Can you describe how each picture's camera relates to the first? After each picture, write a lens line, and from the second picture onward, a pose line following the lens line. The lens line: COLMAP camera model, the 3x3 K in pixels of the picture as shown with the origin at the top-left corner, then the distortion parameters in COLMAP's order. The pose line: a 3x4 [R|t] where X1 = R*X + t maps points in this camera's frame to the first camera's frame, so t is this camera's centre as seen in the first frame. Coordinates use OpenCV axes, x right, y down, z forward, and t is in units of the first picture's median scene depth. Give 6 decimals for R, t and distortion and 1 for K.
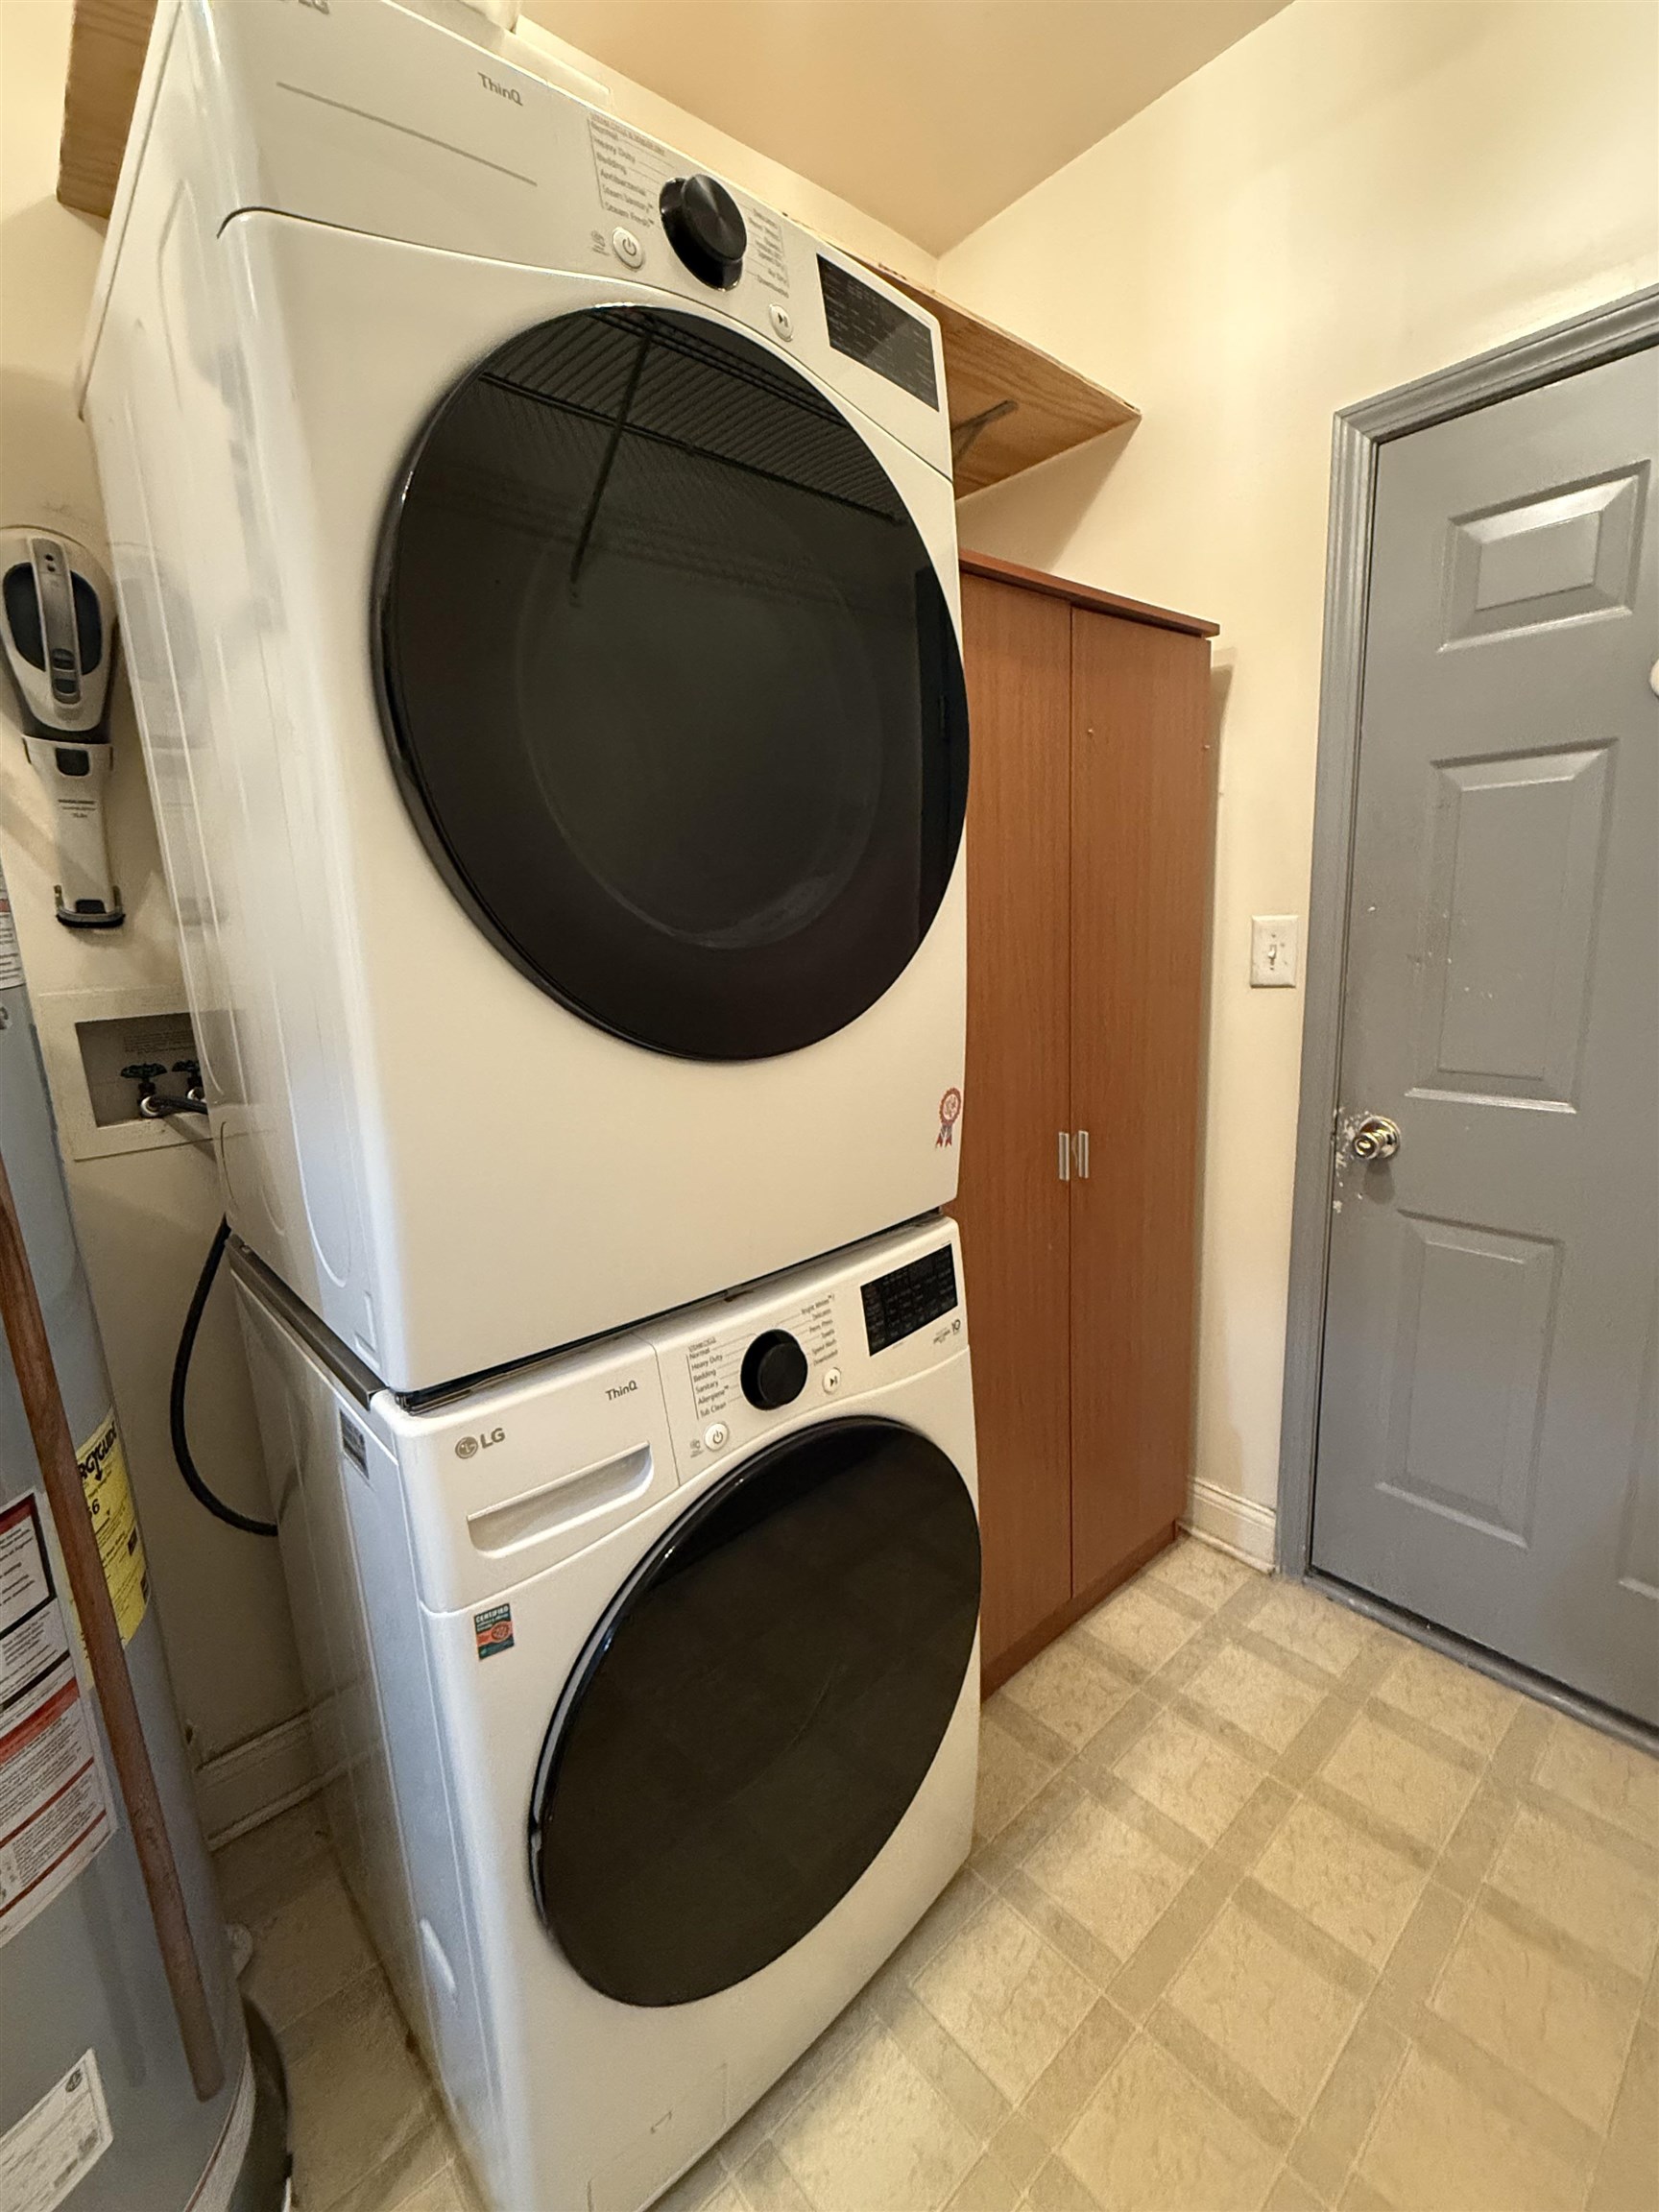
lens RADIAL K [[964.9, 0, 826.4], [0, 964.9, 1111.0], [0, 0, 1]] dist [0.002444, -0.000049]
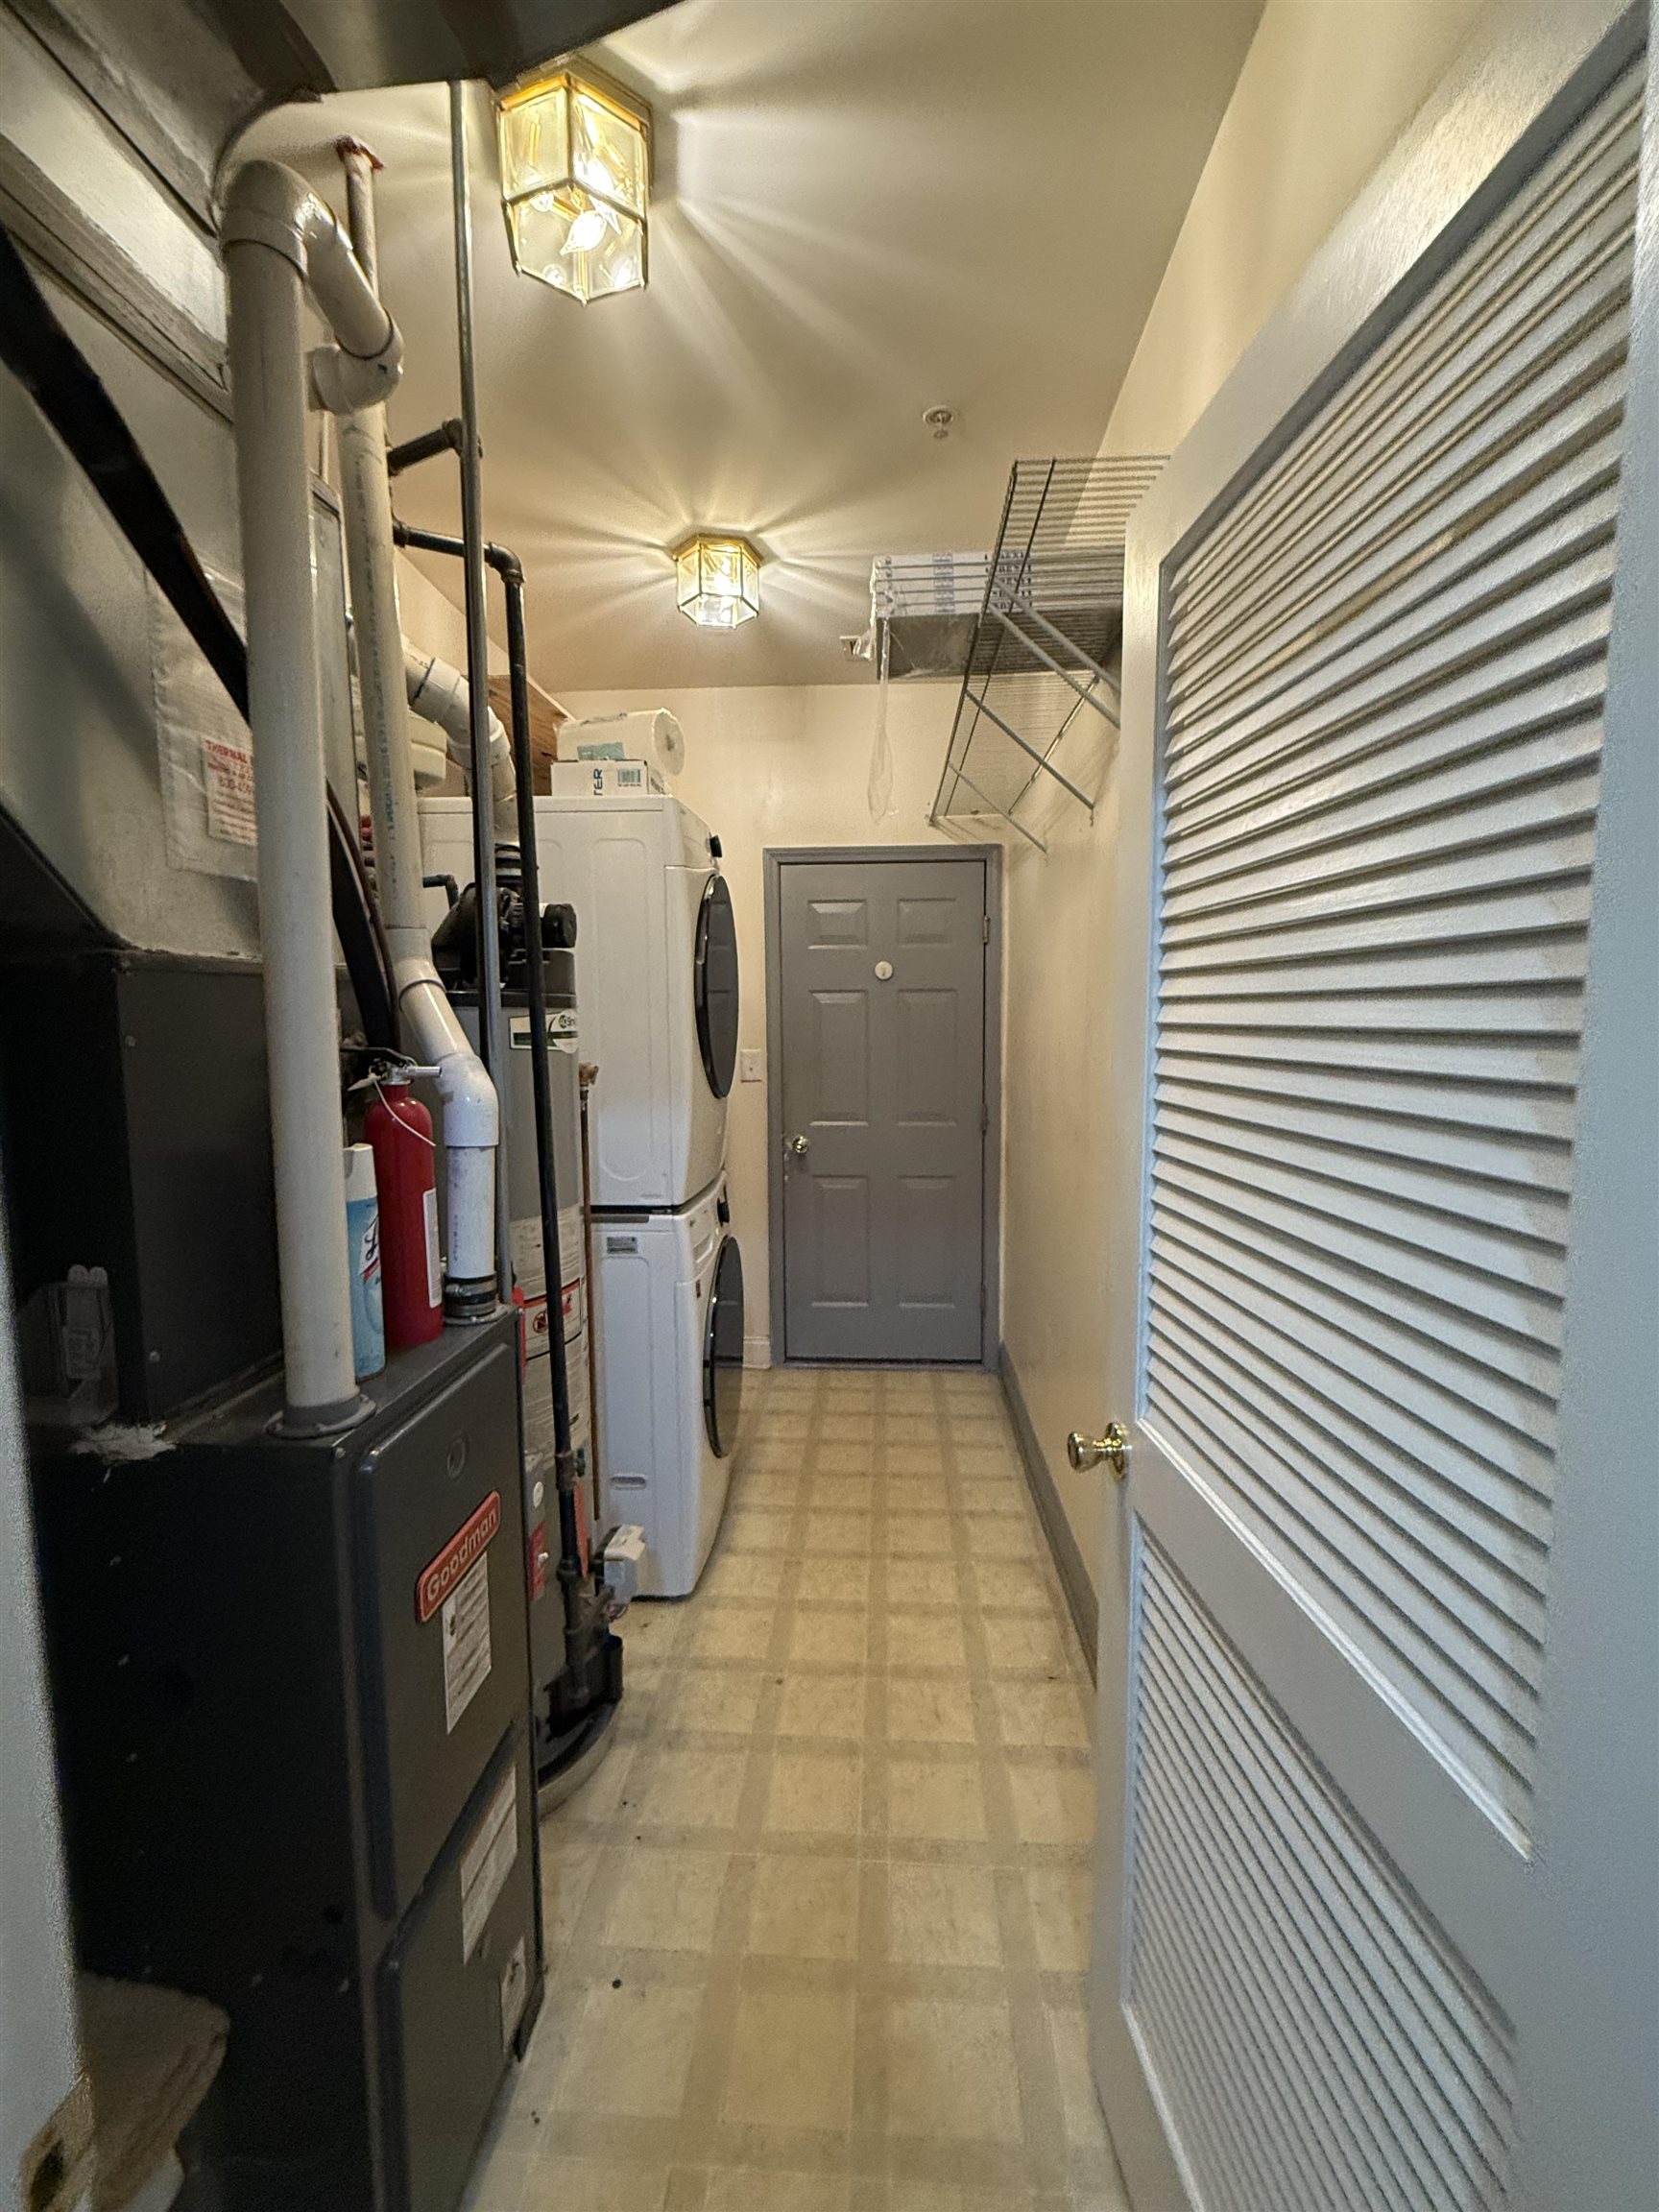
lens RADIAL K [[964.9, 0, 828.6], [0, 964.9, 1106.9], [0, 0, 1]] dist [0.002444, -0.000049]
pose [[0.704594, -0.029565, 0.708994, -1.086518], [0.120992, 0.989507, -0.078979, 0.137489], [-0.699219, 0.141431, 0.700778, -0.723606]]
